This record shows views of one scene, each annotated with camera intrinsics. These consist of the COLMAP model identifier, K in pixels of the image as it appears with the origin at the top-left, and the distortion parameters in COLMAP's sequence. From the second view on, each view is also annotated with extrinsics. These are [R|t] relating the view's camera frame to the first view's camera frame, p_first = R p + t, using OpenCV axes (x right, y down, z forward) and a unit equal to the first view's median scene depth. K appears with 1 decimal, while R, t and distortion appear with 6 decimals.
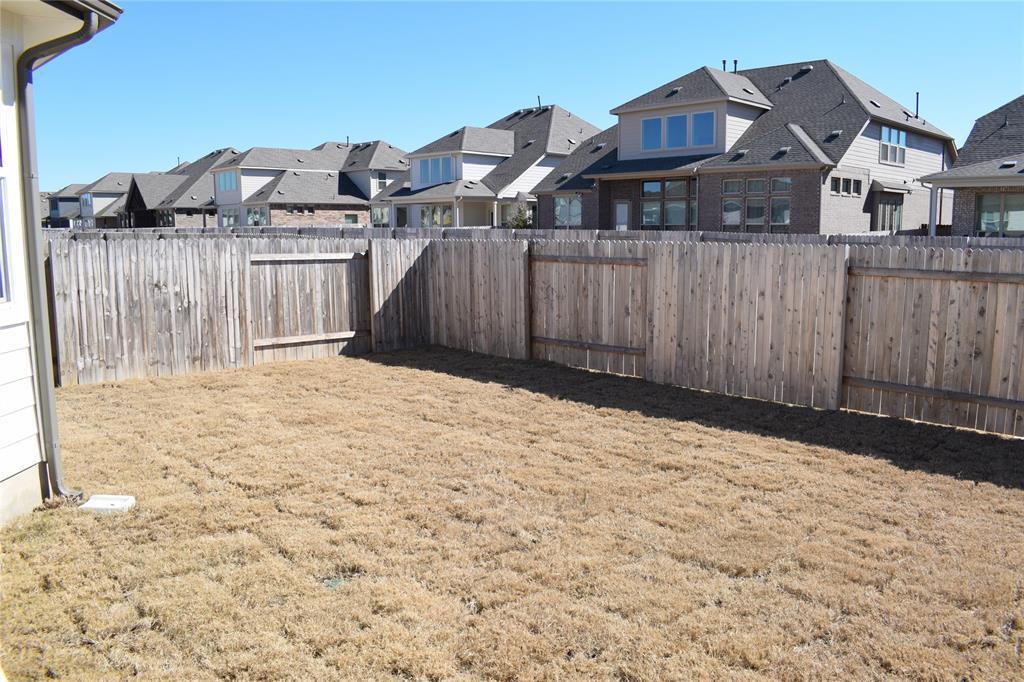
lens RADIAL K [[804.1, 0, 517.2], [0, 804.1, 343.6], [0, 0, 1]] dist [-0.095086, 0.017164]
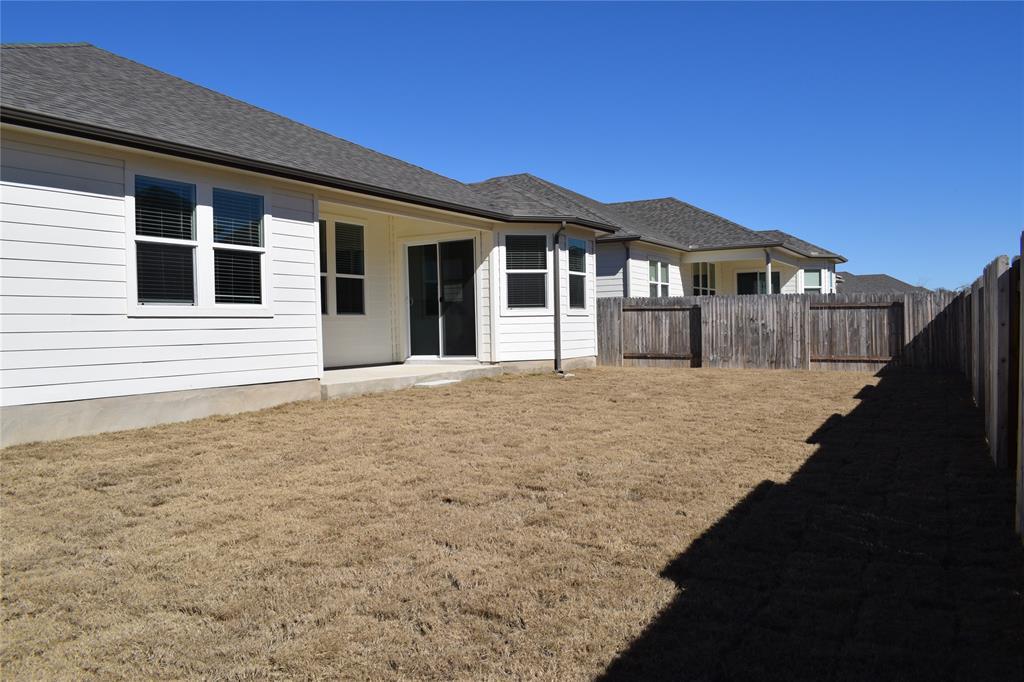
lens RADIAL K [[804.1, 0, 517.2], [0, 804.1, 343.6], [0, 0, 1]] dist [-0.095086, 0.017164]
pose [[0.271173, 0.015939, -0.962399, 1.050471], [-0.117103, 0.992982, -0.016550, 0.068317], [0.955381, 0.117188, 0.271136, -0.019618]]
